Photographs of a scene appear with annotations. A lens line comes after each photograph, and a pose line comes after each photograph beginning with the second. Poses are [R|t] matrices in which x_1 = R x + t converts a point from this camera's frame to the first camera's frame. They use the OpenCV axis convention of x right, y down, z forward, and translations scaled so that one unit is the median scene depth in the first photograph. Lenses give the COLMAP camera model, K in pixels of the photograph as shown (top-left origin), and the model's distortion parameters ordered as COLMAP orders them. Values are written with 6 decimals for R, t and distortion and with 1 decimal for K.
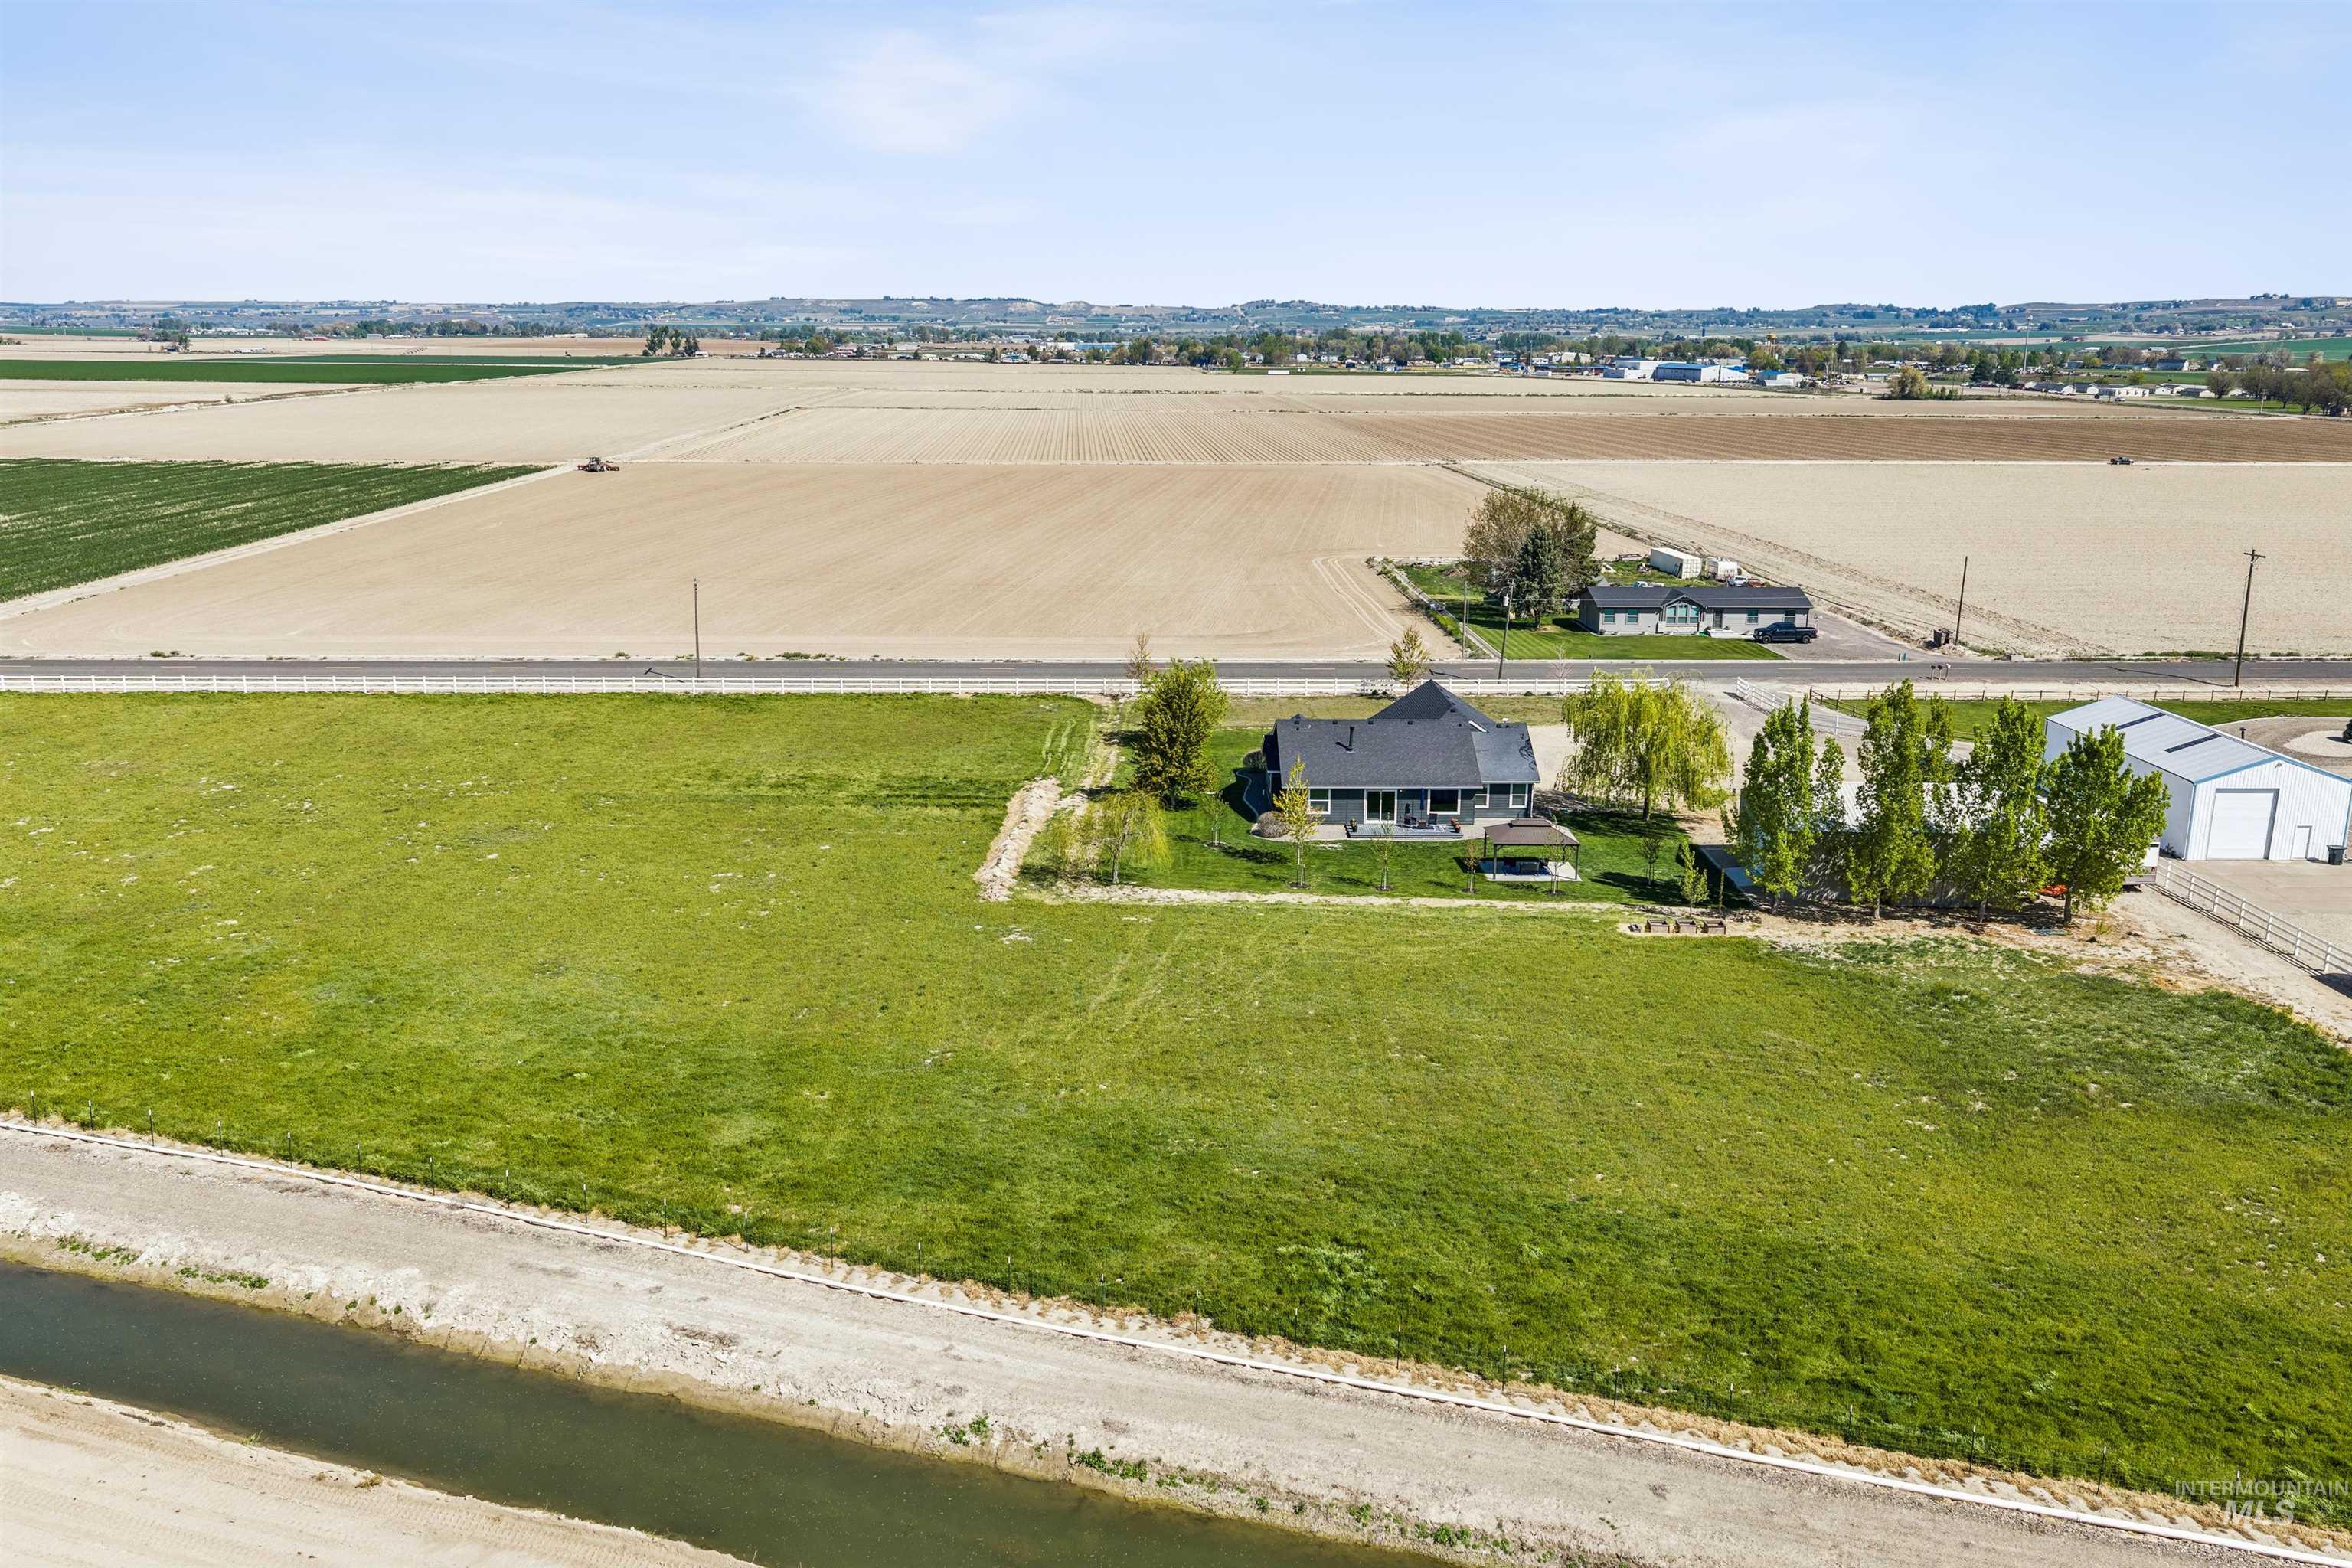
lens RADIAL K [[1879.5, 0, 1176.0], [0, 1879.5, 784.0], [0, 0, 1]] dist [0.012926, -0.011091]
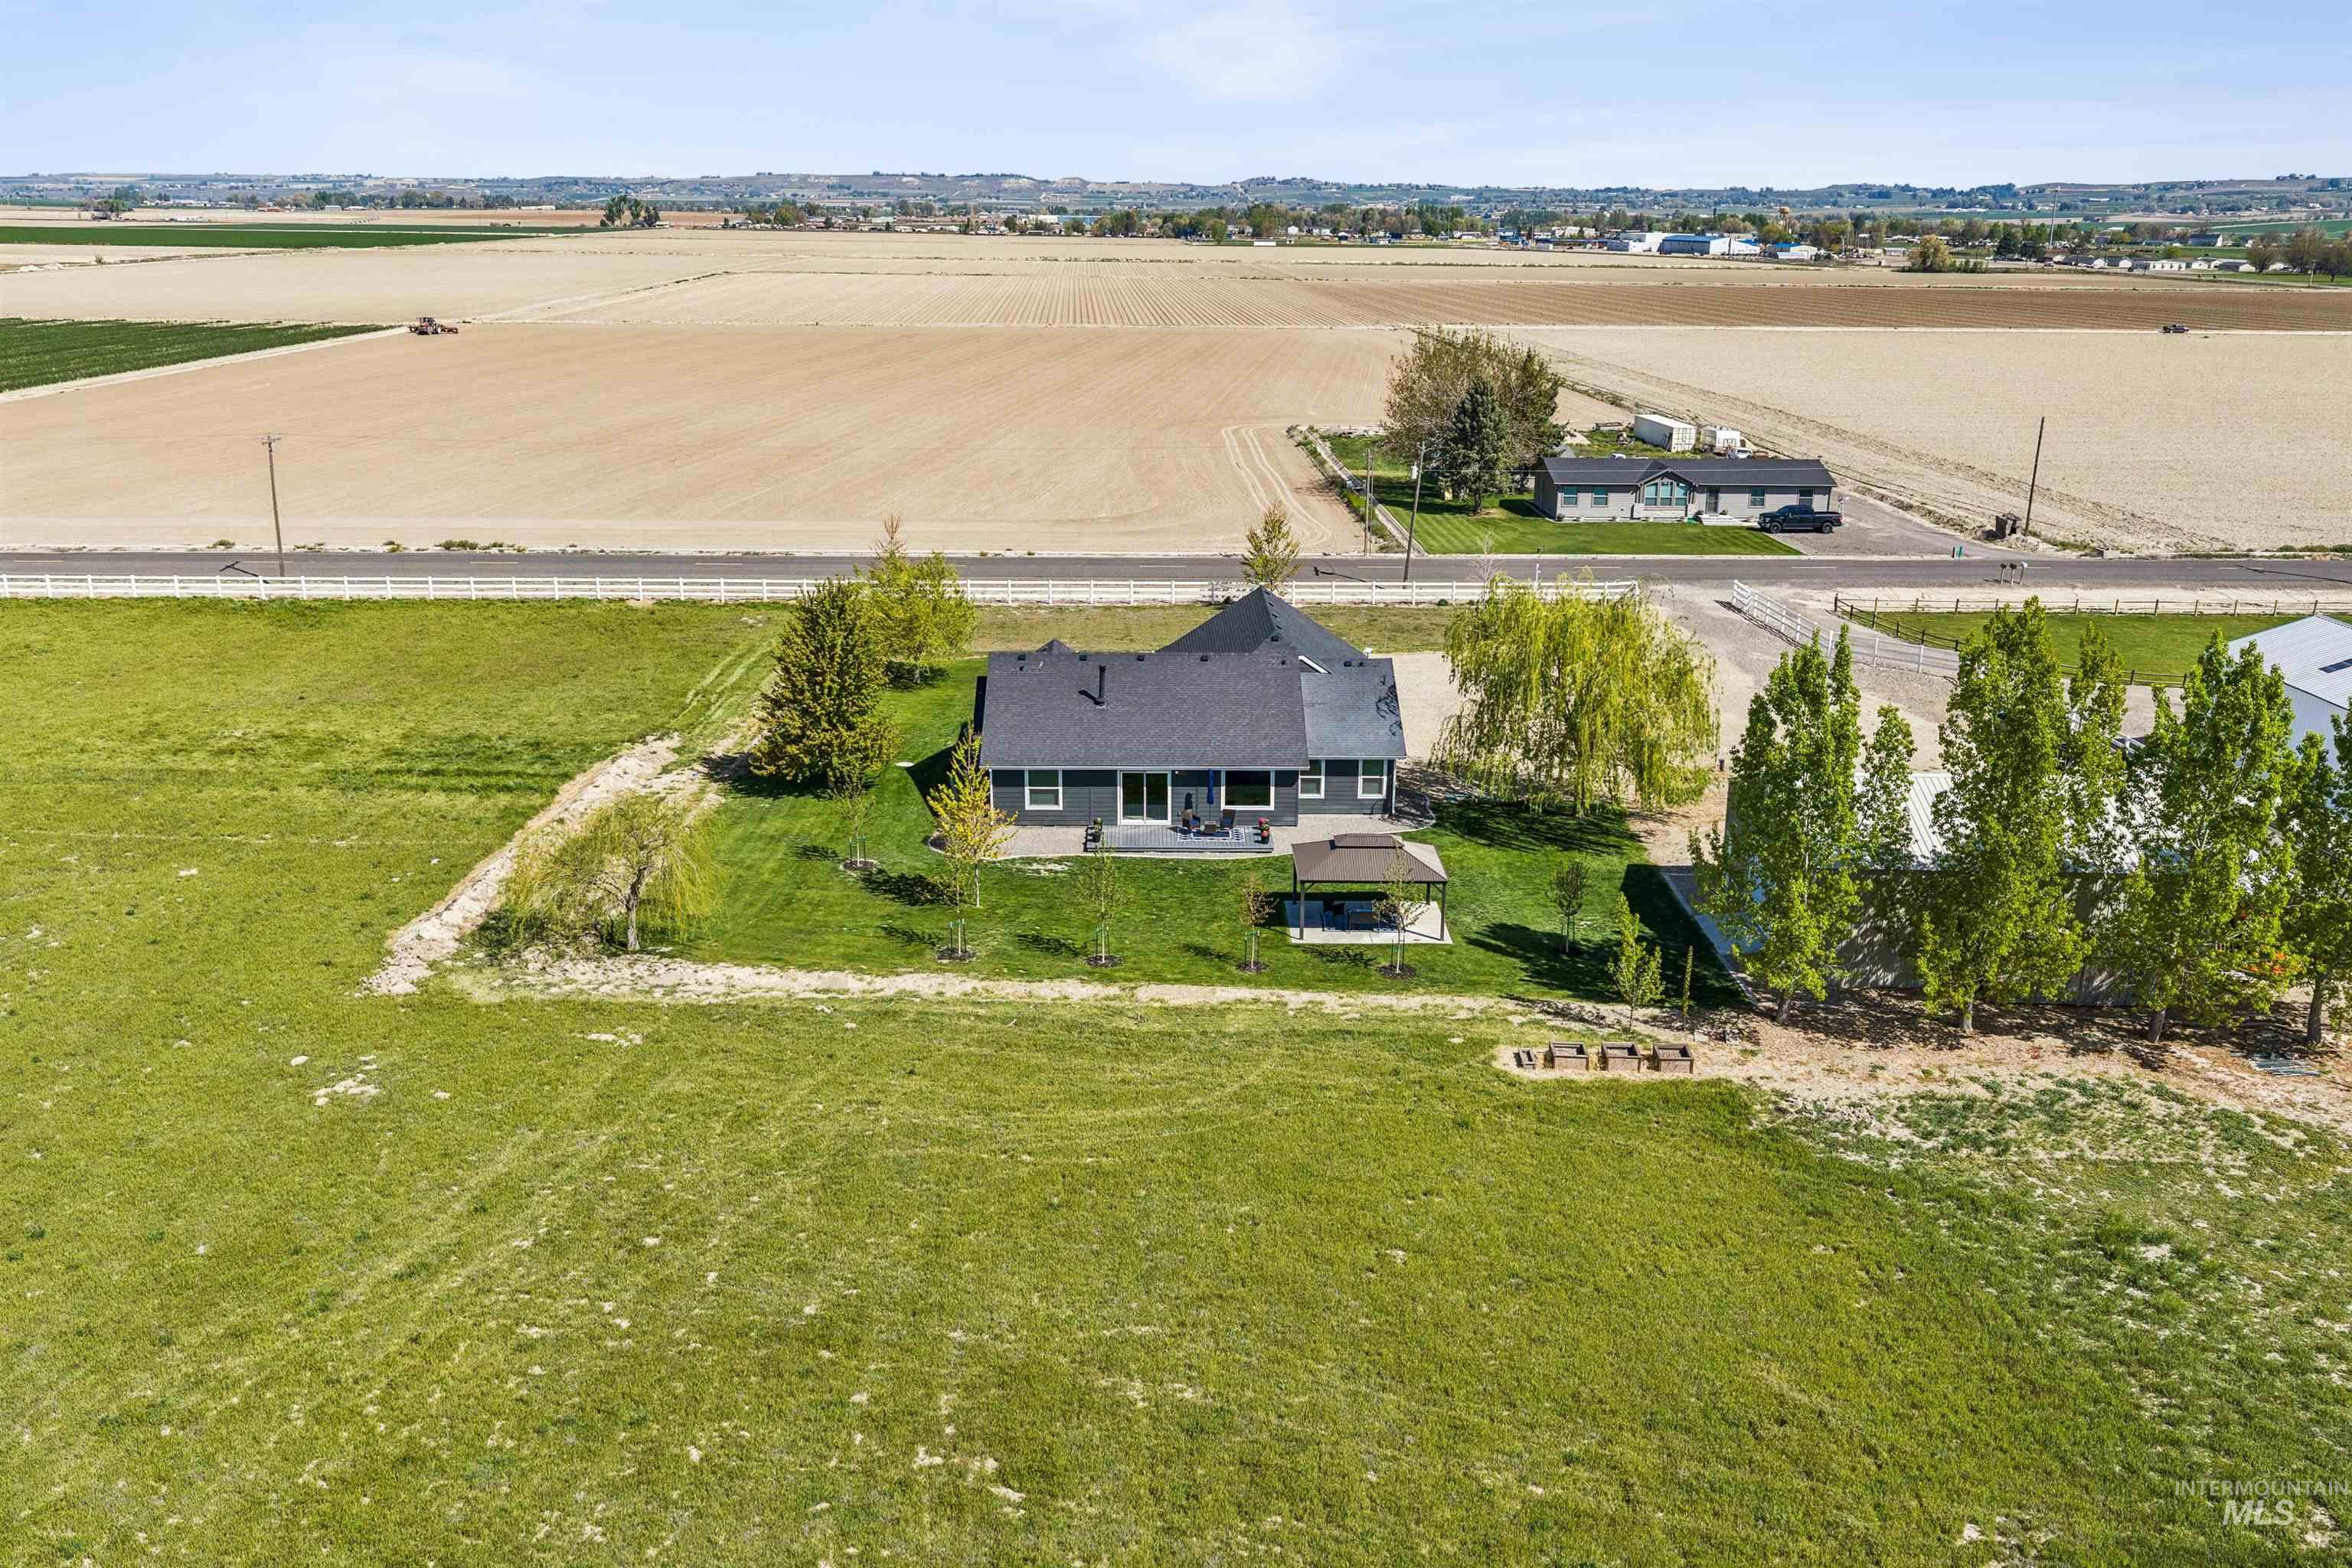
lens RADIAL K [[1940.0, 0, 1179.7], [0, 1940.0, 746.0], [0, 0, 1]] dist [0.004474, 0.010140]
pose [[0.999970, 0.002138, 0.007472, 0.100816], [-0.002402, 0.999366, 0.035533, -0.023879], [-0.007391, -0.035550, 0.999341, 0.321098]]
